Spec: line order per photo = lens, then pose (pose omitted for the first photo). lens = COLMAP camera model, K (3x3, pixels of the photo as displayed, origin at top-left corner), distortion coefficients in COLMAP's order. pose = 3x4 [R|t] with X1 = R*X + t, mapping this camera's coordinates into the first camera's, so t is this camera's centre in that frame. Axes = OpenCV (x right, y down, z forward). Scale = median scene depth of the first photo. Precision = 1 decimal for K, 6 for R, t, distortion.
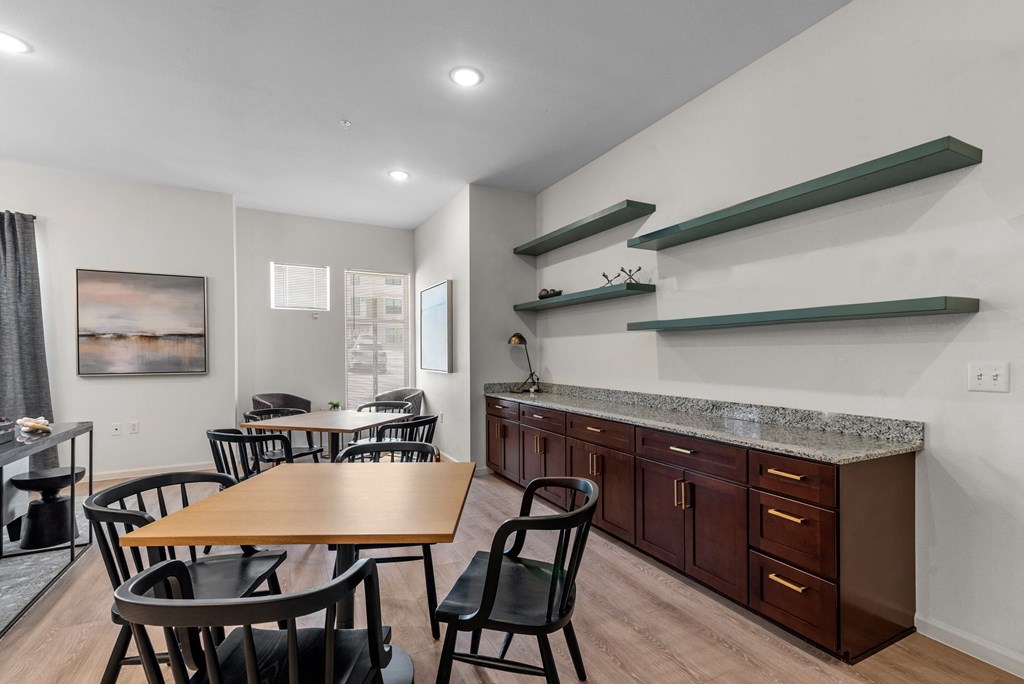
lens RADIAL K [[466.7, 0, 516.5], [0, 466.7, 355.5], [0, 0, 1]] dist [0.021347, -0.000112]
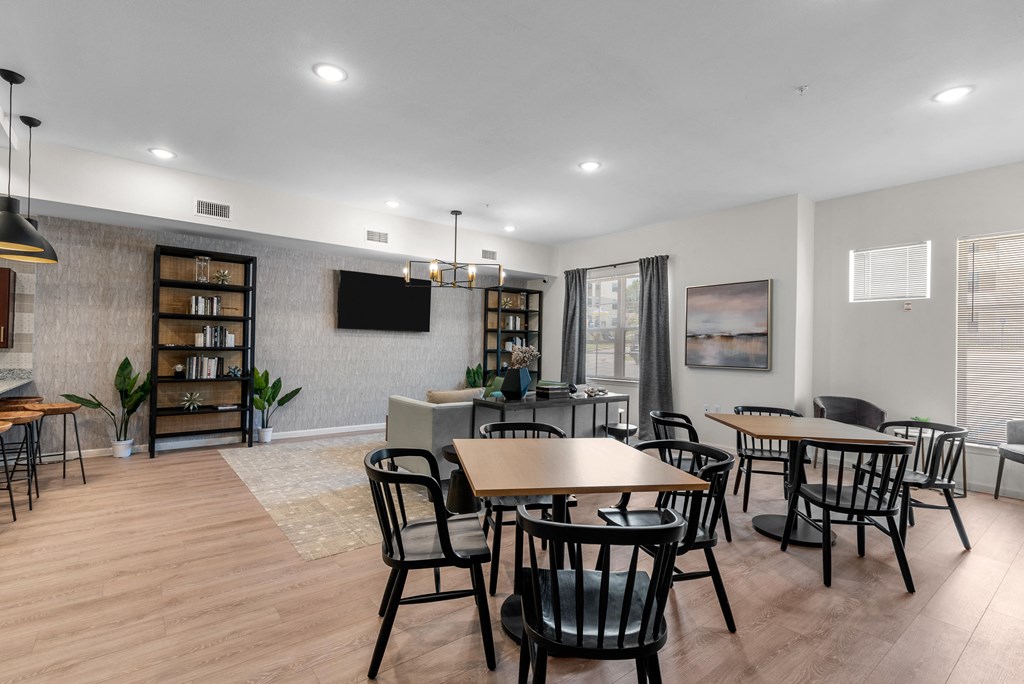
lens RADIAL K [[460.7, 0, 507.3], [0, 460.7, 341.2], [0, 0, 1]] dist [0.011238, -0.000295]
pose [[0.194499, -0.006790, -0.980879, 0.258322], [-0.022734, 0.999676, -0.011428, -0.001537], [0.980639, 0.024522, 0.194282, 0.222227]]
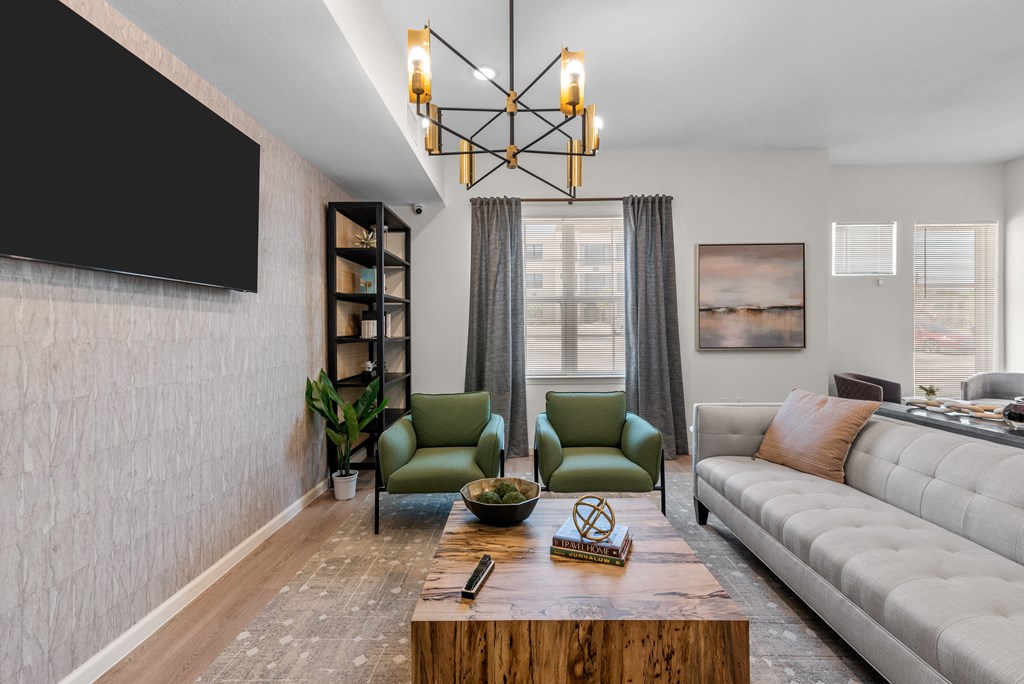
lens RADIAL K [[460.7, 0, 507.3], [0, 460.7, 341.2], [0, 0, 1]] dist [0.011238, -0.000295]
pose [[0.880477, 0.008088, -0.474019, -0.759734], [0.002776, 0.999749, 0.022214, 0.001609], [0.474080, -0.020874, 0.880234, -0.065413]]
